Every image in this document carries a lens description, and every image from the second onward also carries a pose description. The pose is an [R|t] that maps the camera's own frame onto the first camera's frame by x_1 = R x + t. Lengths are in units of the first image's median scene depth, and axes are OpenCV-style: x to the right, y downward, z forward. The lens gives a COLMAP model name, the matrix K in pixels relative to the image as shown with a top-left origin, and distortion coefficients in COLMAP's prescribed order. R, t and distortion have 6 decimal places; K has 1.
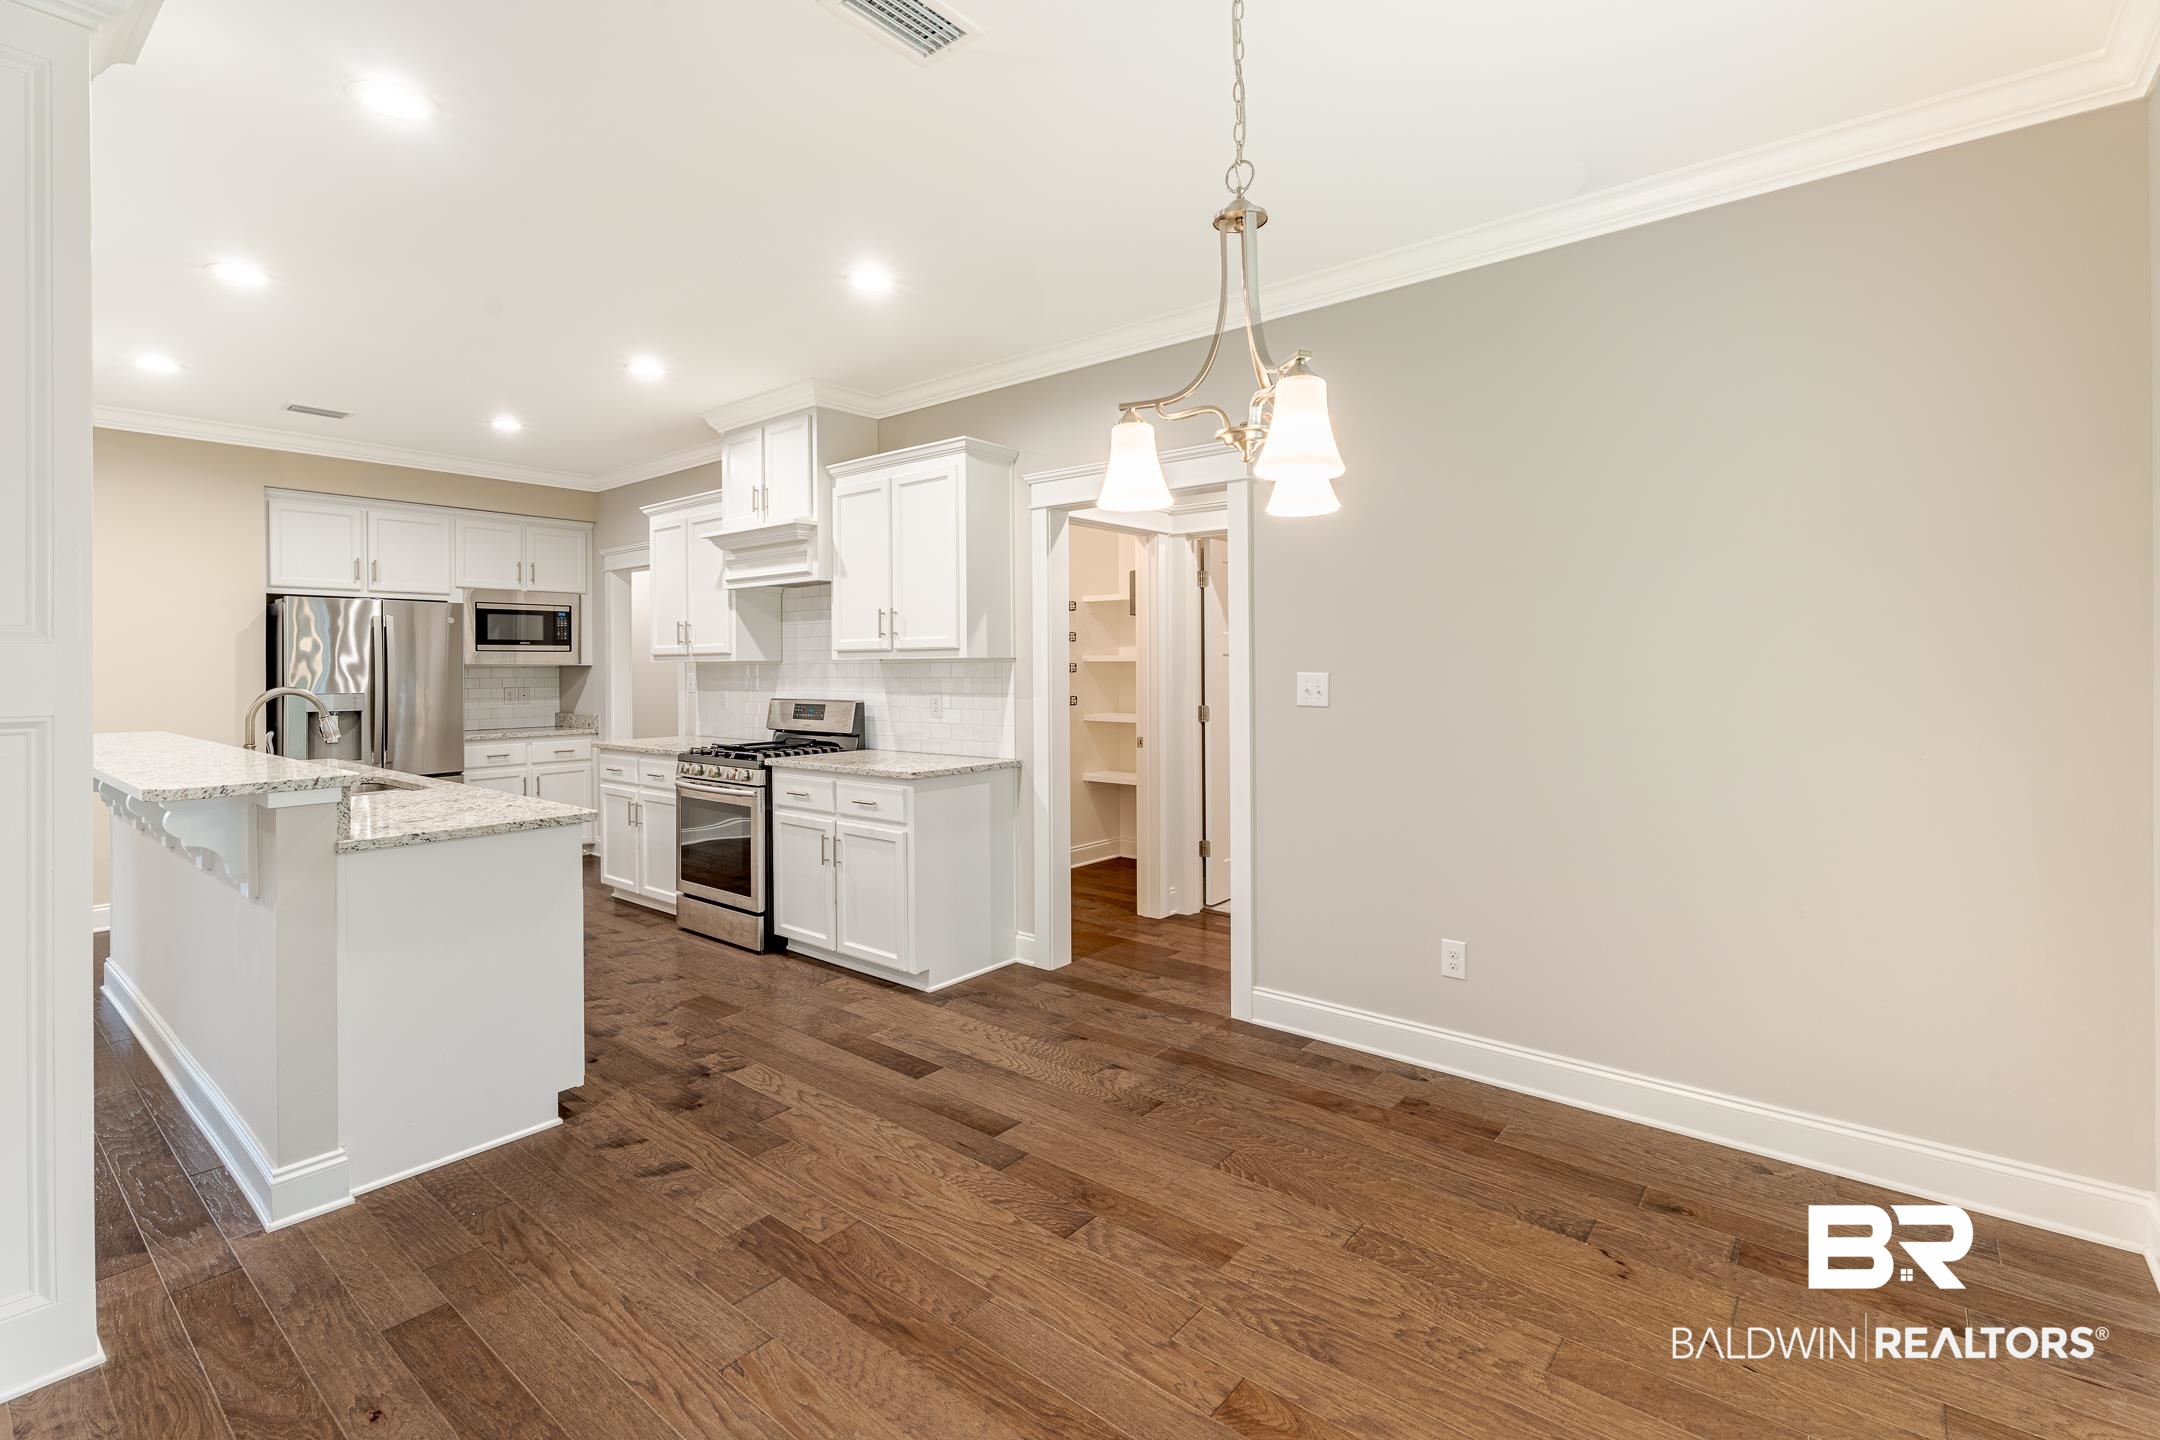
lens RADIAL K [[991.0, 0, 1088.5], [0, 991.0, 665.6], [0, 0, 1]] dist [0.002189, 0.000520]
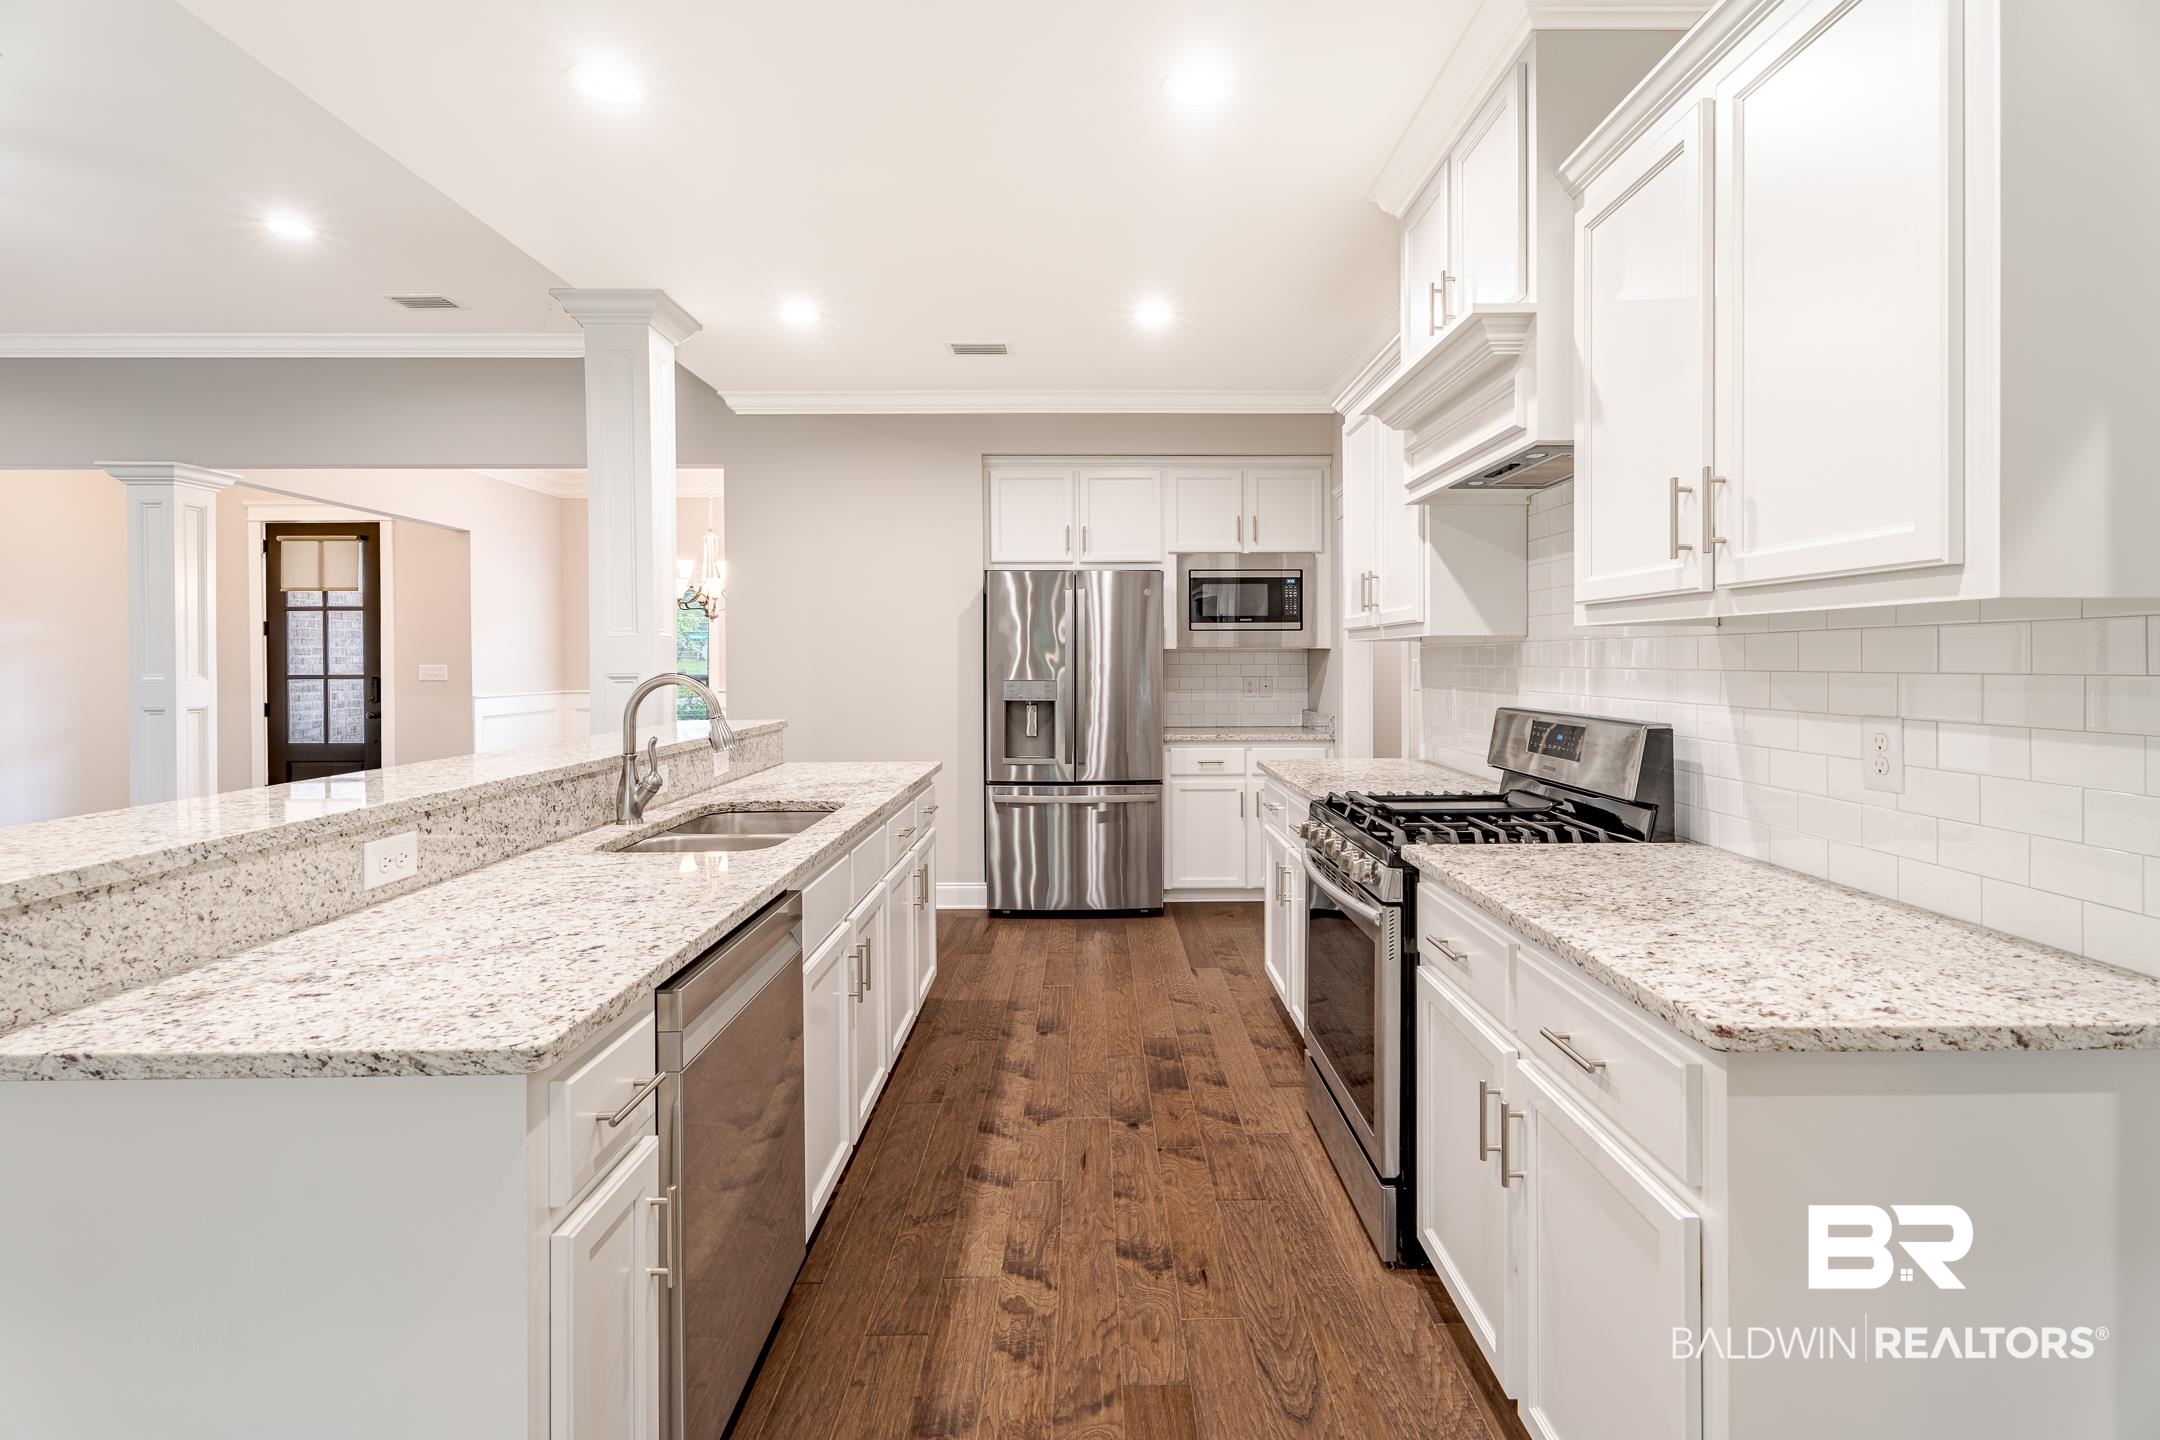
lens RADIAL K [[991.0, 0, 1088.5], [0, 991.0, 665.6], [0, 0, 1]] dist [0.002189, 0.000520]
pose [[0.638987, 0.009551, -0.769158, -0.063224], [-0.001244, 0.999934, 0.011383, 0.006083], [0.769217, -0.006317, 0.638957, 0.549280]]
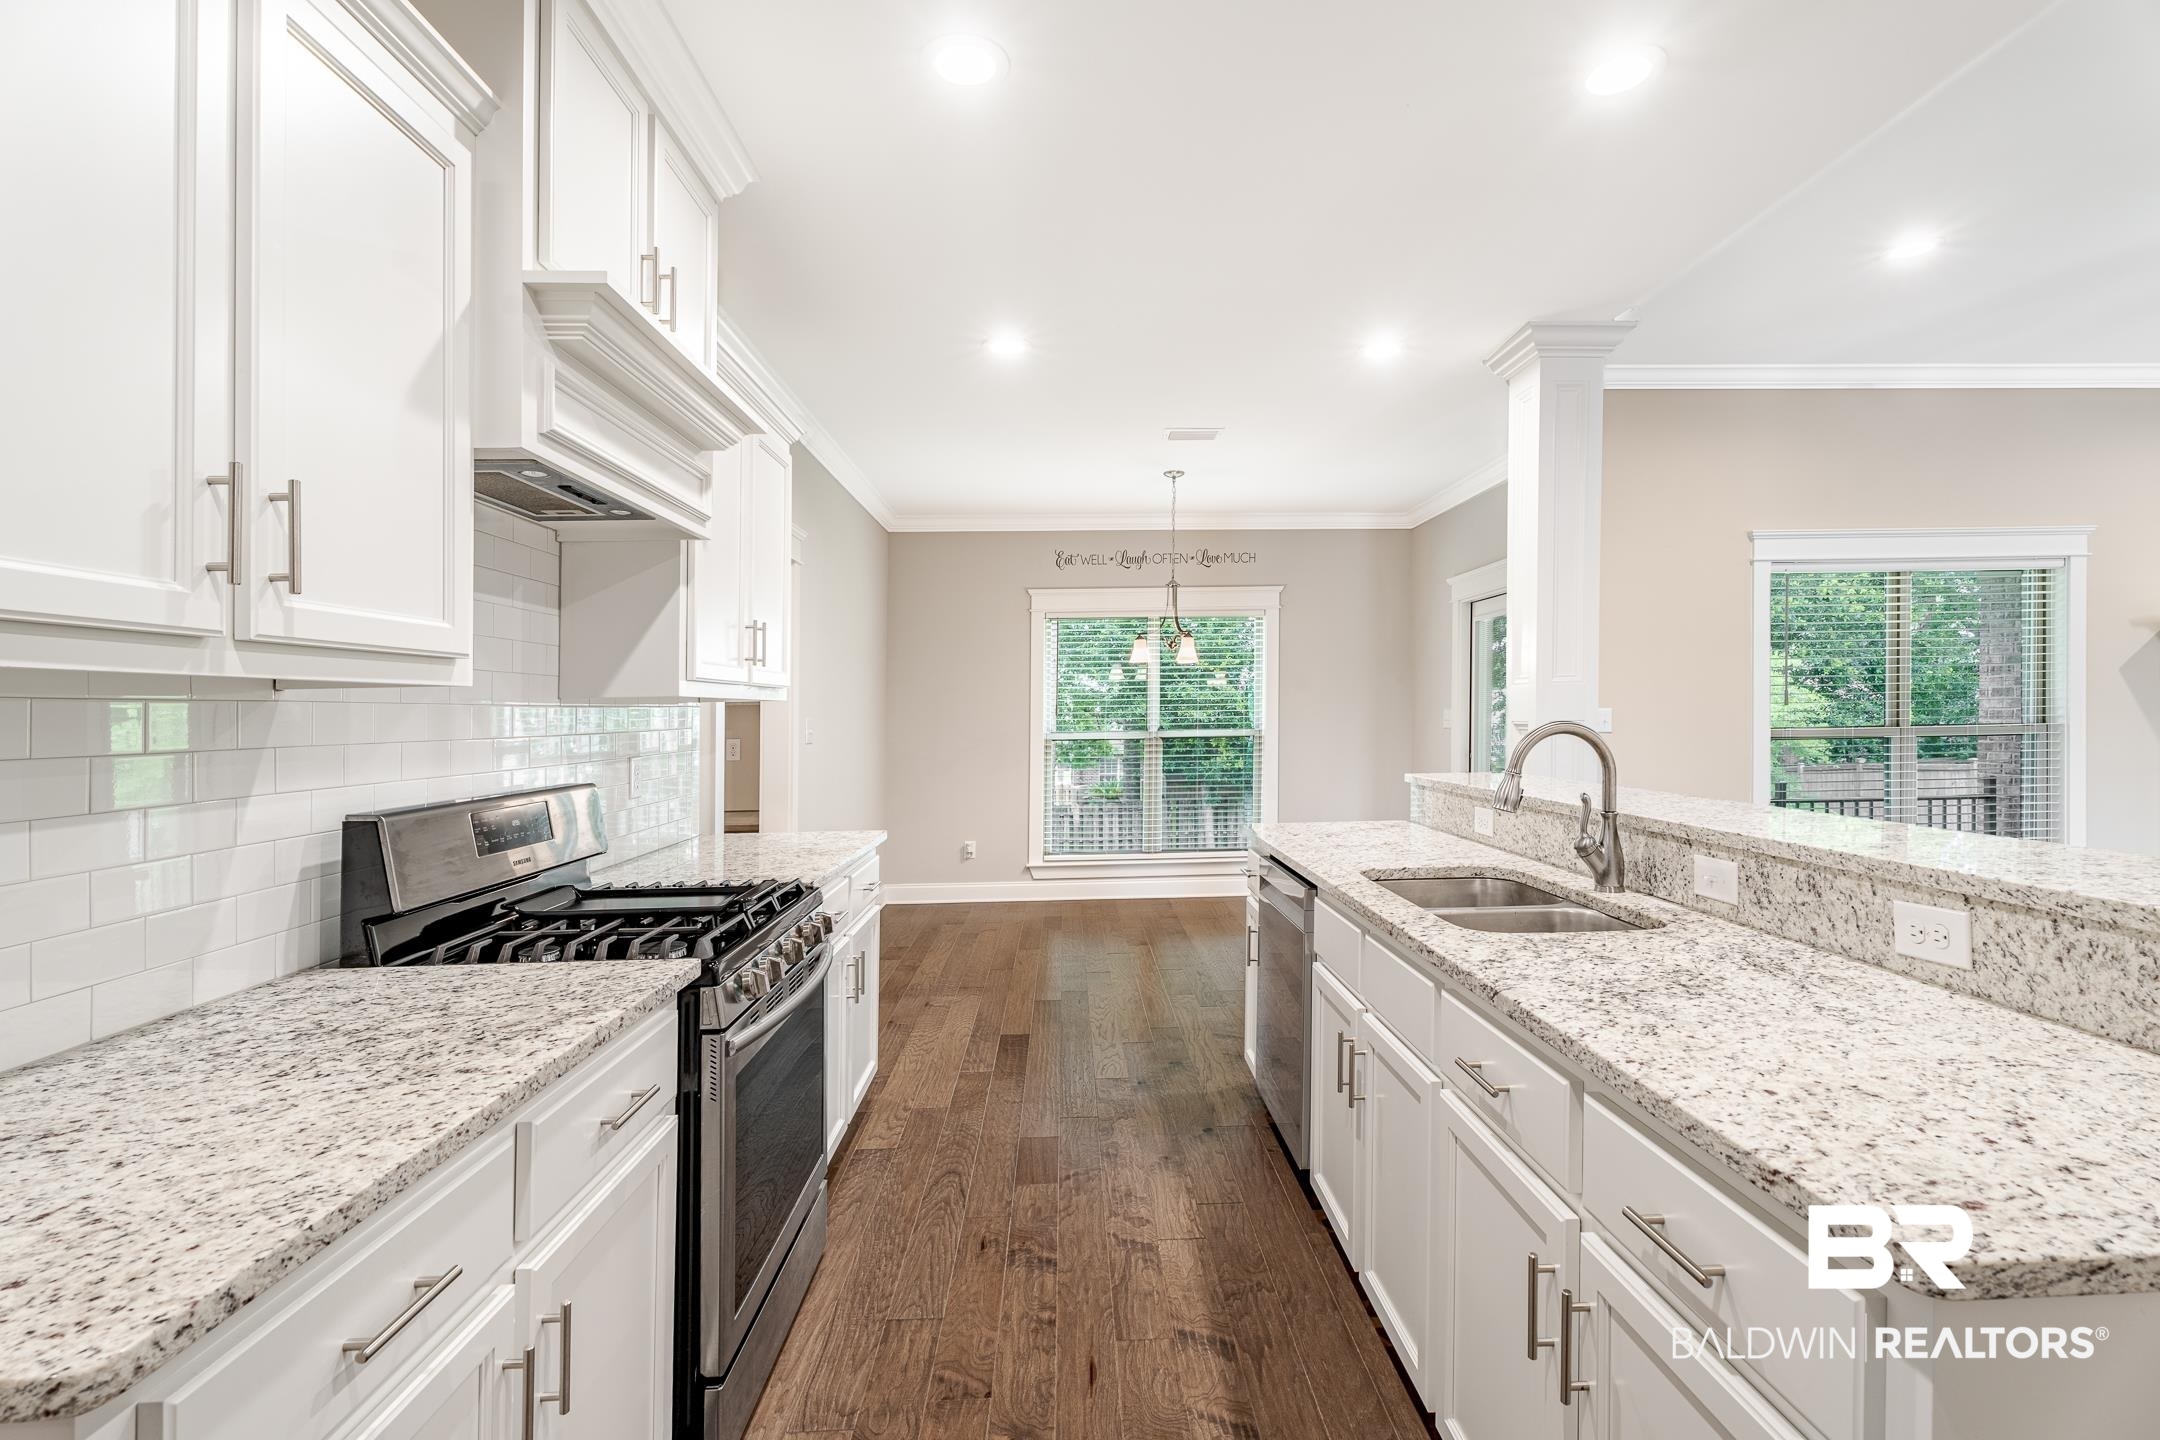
lens RADIAL K [[965.2, 0, 1080.0], [0, 965.2, 720.0], [0, 0, 1]] dist [0.002797, 0.001322]
pose [[-0.648539, 0.012400, 0.761080, -0.741960], [0.012216, 0.999908, -0.005882, 0.013636], [-0.761083, 0.005483, -0.648631, 1.118866]]
